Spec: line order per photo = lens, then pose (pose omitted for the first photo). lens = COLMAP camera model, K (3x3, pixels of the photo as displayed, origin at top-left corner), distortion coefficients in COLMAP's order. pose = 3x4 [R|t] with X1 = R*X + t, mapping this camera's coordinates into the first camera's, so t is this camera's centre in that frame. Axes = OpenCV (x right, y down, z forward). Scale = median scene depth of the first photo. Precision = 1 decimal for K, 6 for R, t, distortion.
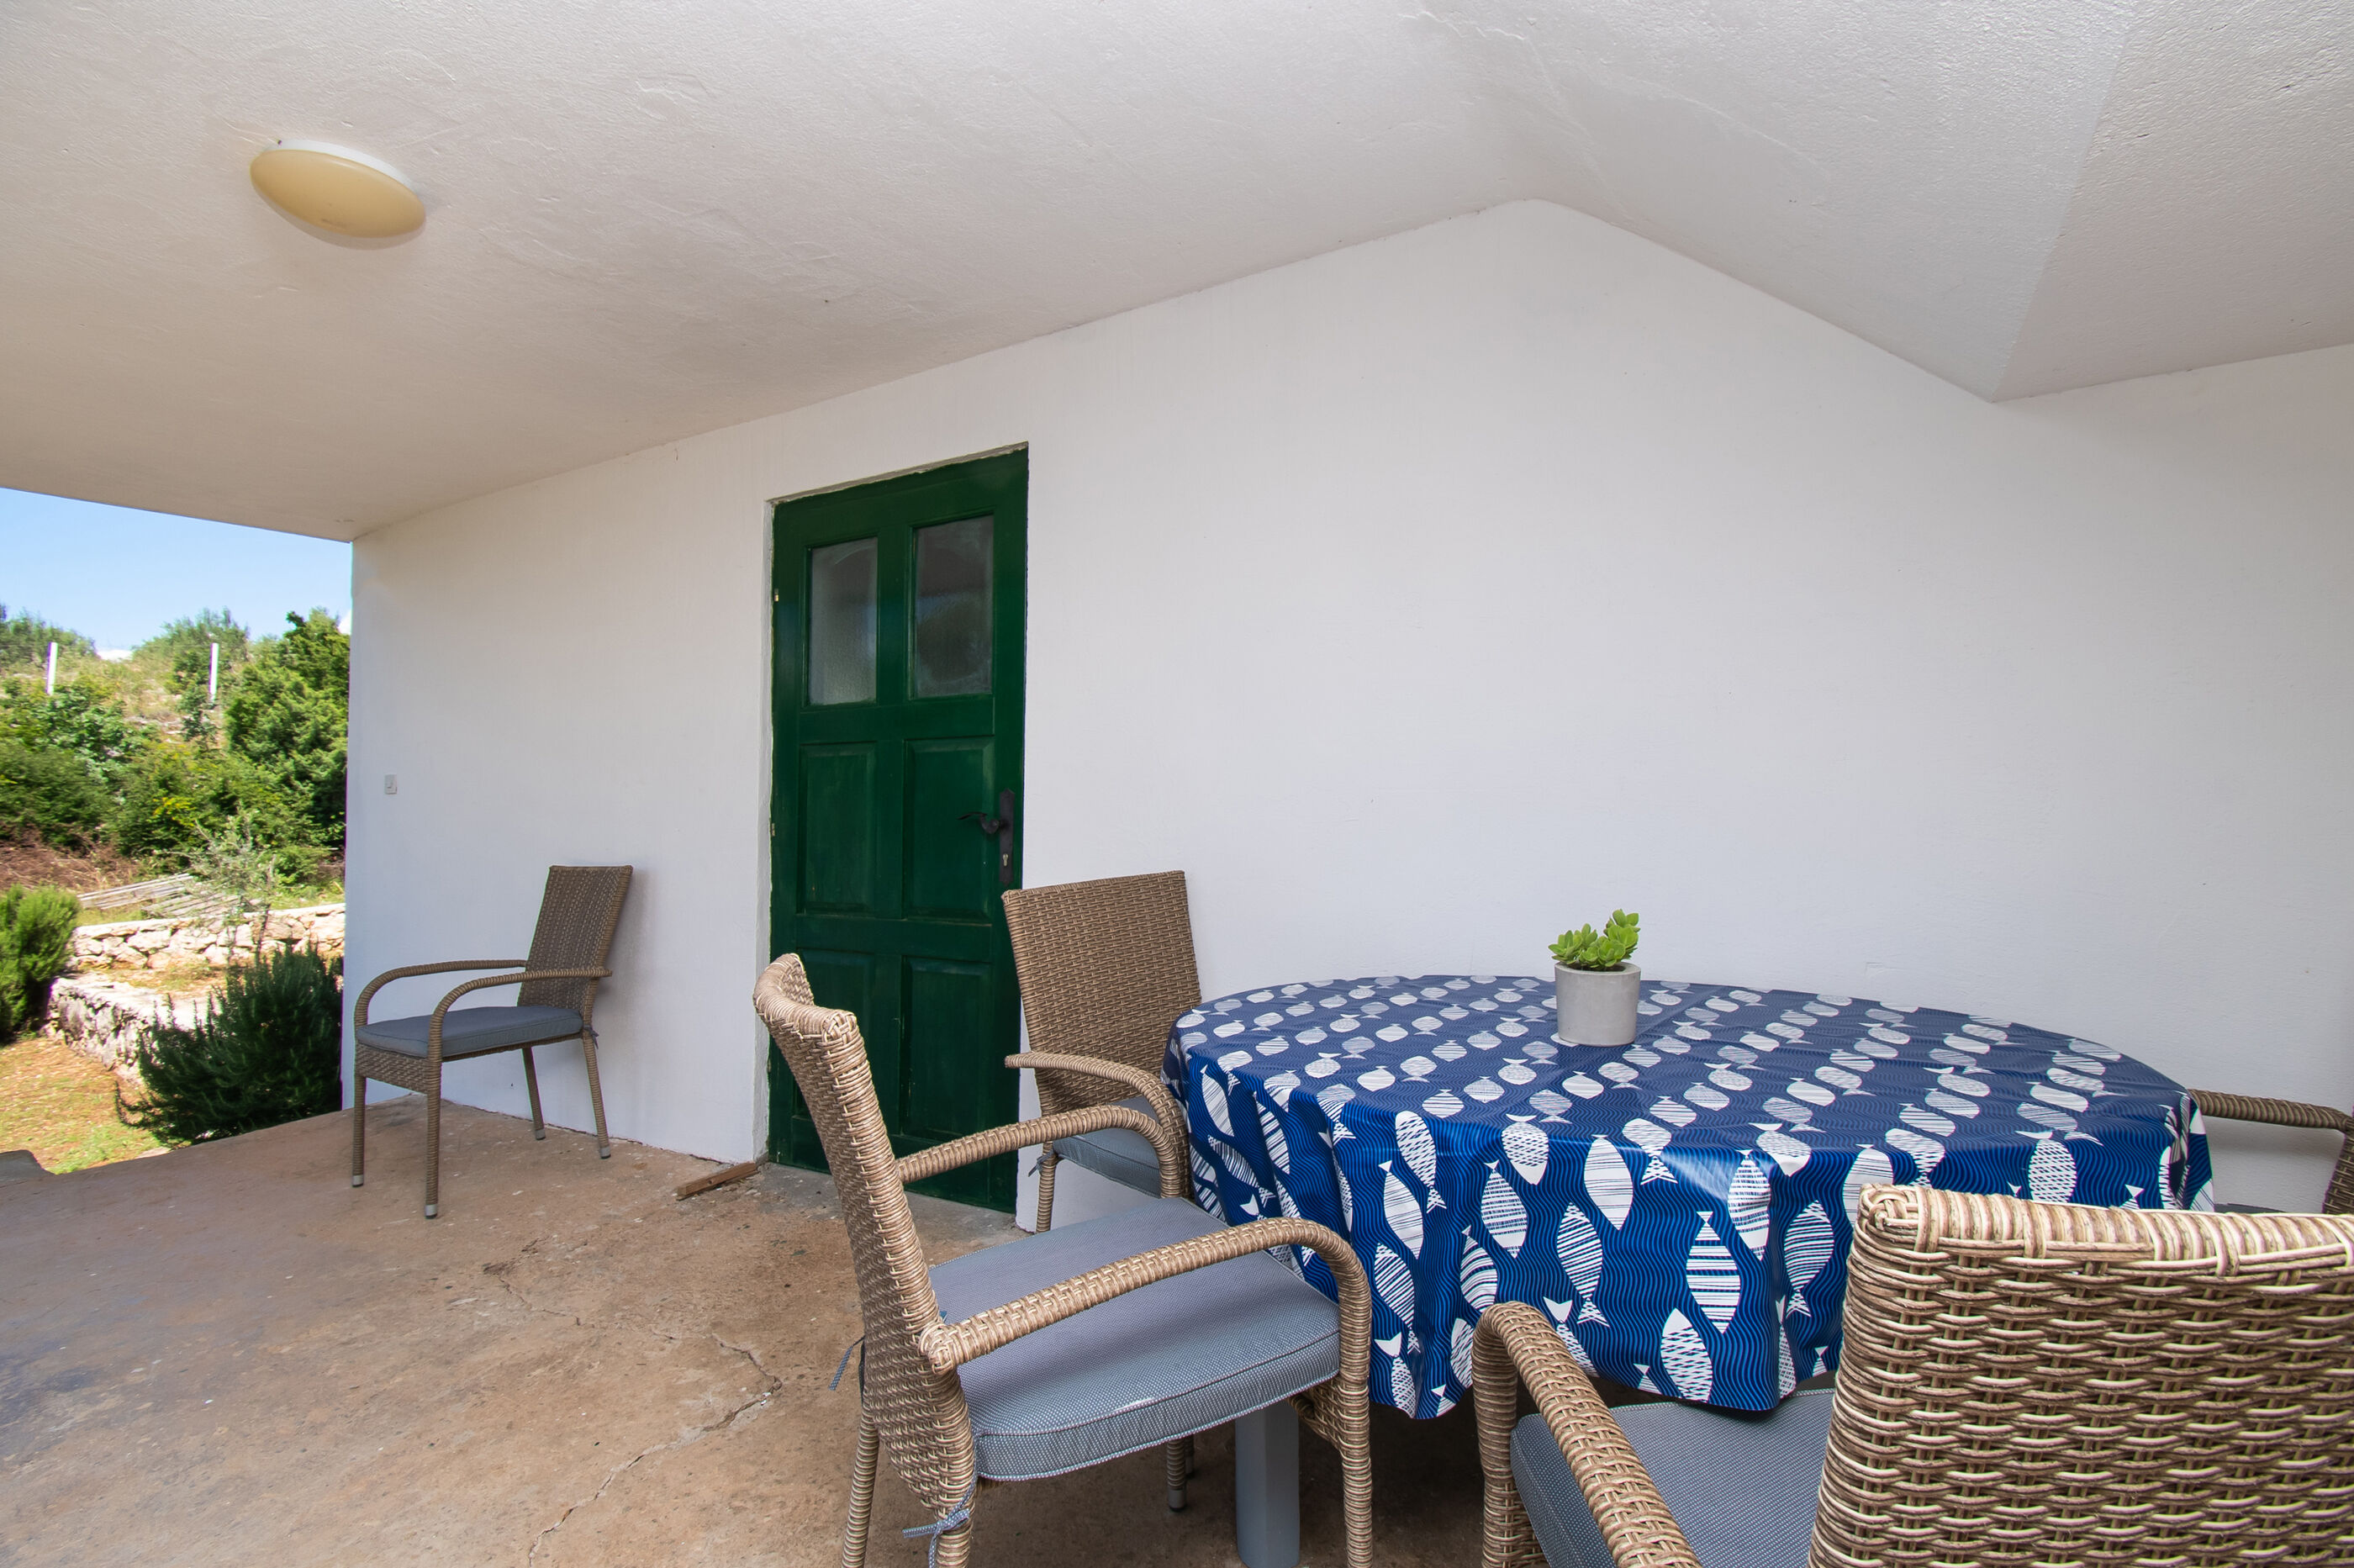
lens RADIAL K [[1051.6, 0, 1179.0], [0, 1051.6, 746.2], [0, 0, 1]] dist [0.012507, -0.015876]
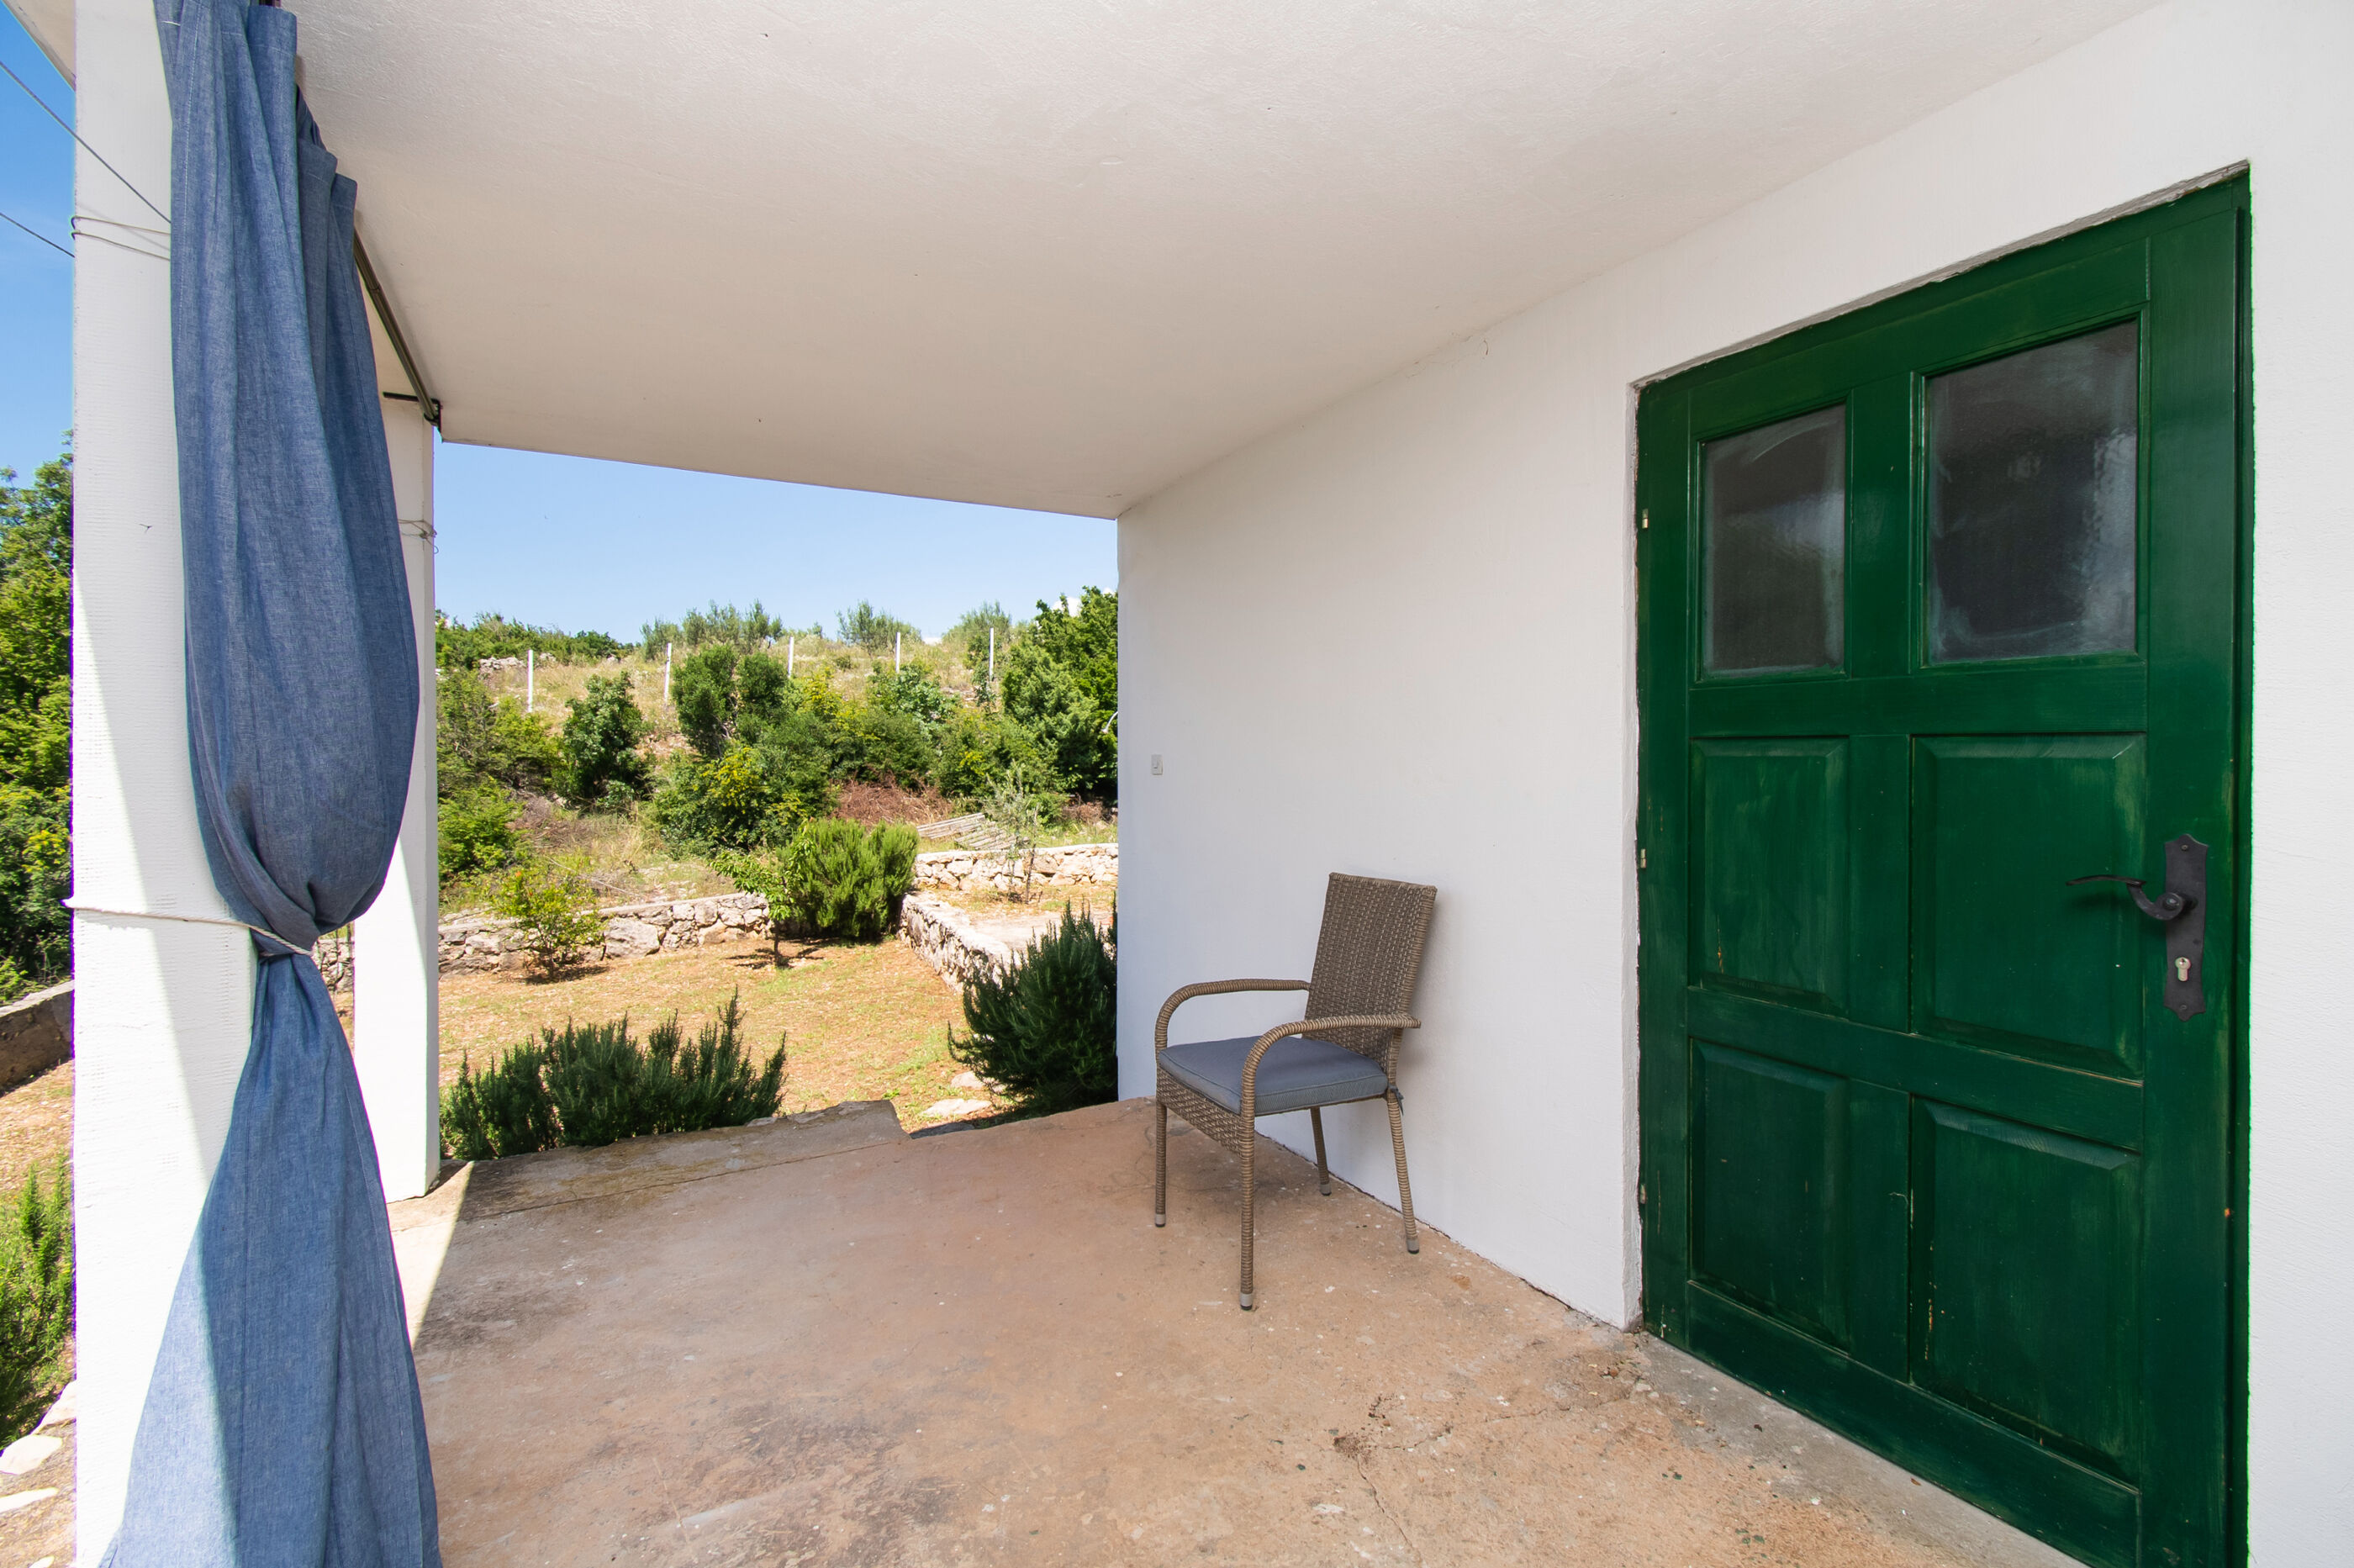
lens RADIAL K [[1051.6, 0, 1179.0], [0, 1051.6, 746.2], [0, 0, 1]] dist [0.012507, -0.015876]
pose [[0.845341, 0.014408, -0.534032, -0.093219], [0.007927, 0.999188, 0.039506, -0.008430], [0.534168, -0.037630, 0.844540, 0.084180]]
